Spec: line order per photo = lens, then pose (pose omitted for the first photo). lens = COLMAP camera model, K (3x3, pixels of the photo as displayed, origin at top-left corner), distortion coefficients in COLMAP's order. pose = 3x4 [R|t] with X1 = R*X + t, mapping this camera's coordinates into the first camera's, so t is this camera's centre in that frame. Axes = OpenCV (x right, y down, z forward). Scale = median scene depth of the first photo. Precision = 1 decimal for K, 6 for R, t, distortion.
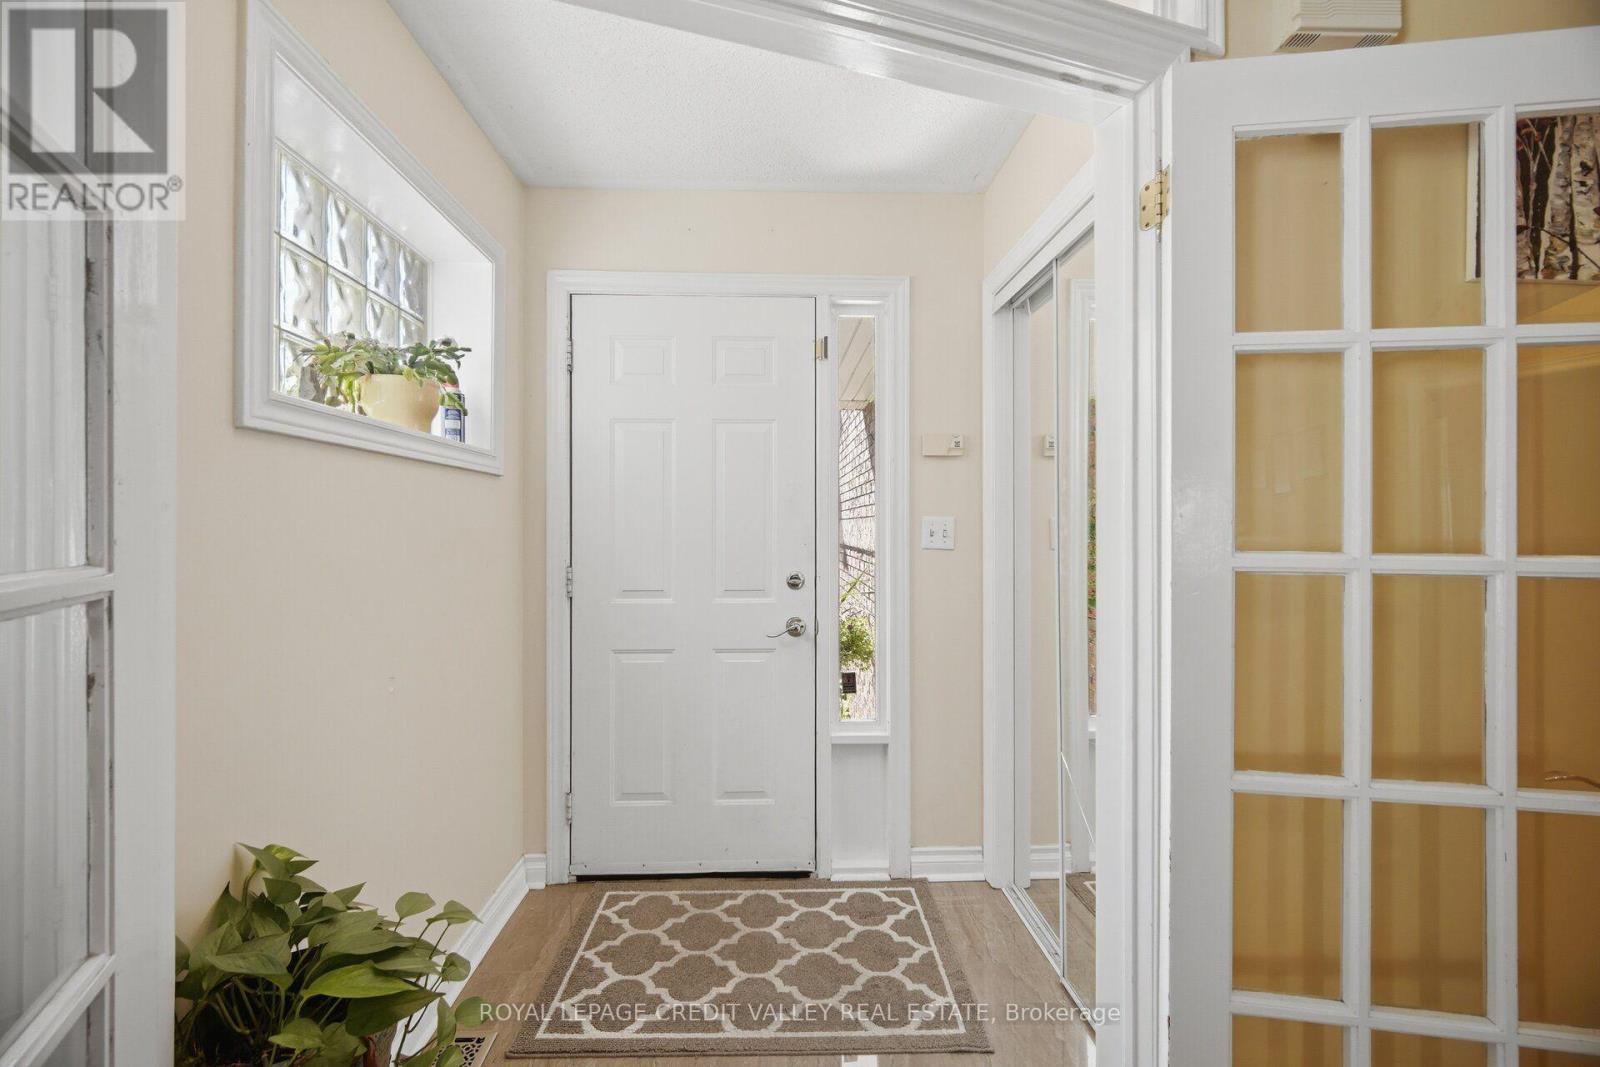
lens RADIAL K [[639.8, 0, 790.6], [0, 639.8, 524.3], [0, 0, 1]] dist [-0.001855, 0.000321]
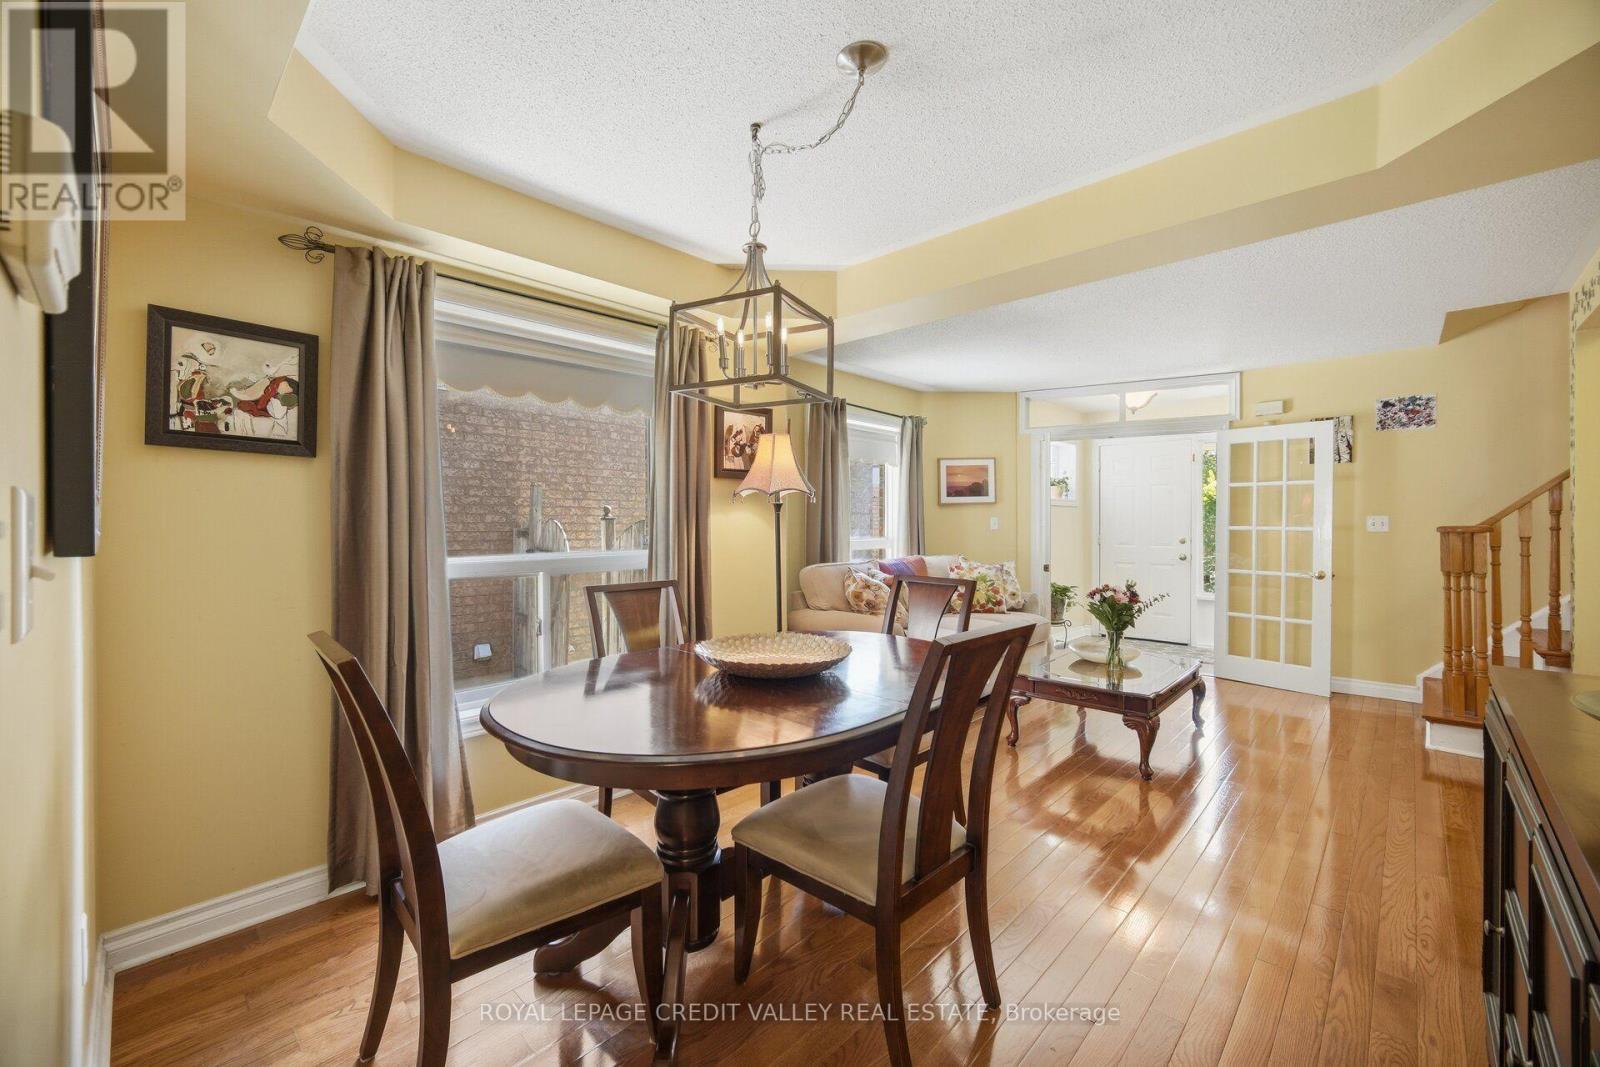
lens RADIAL K [[639.8, 0, 793.0], [0, 639.8, 521.2], [0, 0, 1]] dist [-0.001855, 0.000321]
pose [[0.699142, -0.001870, -0.714980, 0.868192], [0.001569, 0.999998, -0.001081, 0.002917], [0.714981, -0.000366, 0.699144, -2.318445]]
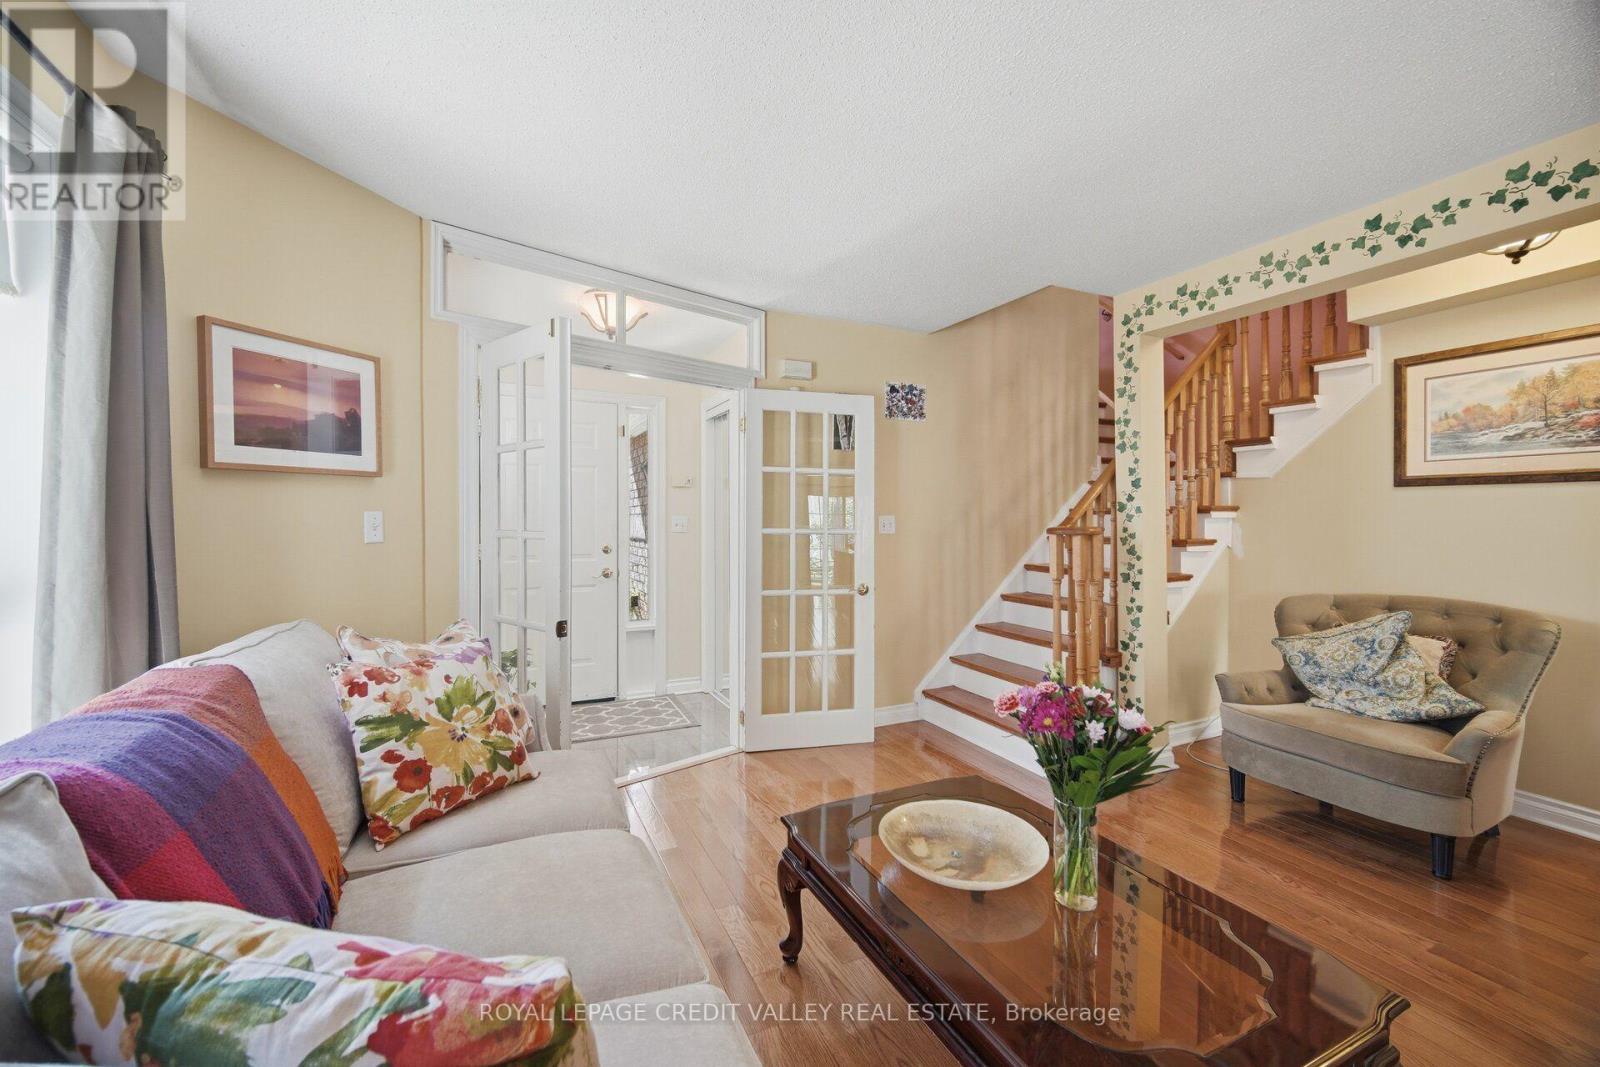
lens RADIAL K [[639.8, 0, 791.1], [0, 639.8, 519.5], [0, 0, 1]] dist [-0.001855, 0.000321]
pose [[0.921083, 0.000810, 0.389365, -0.247046], [-0.000344, 0.999999, -0.001268, 0.000222], [-0.389365, 0.001034, 0.921083, -1.063617]]
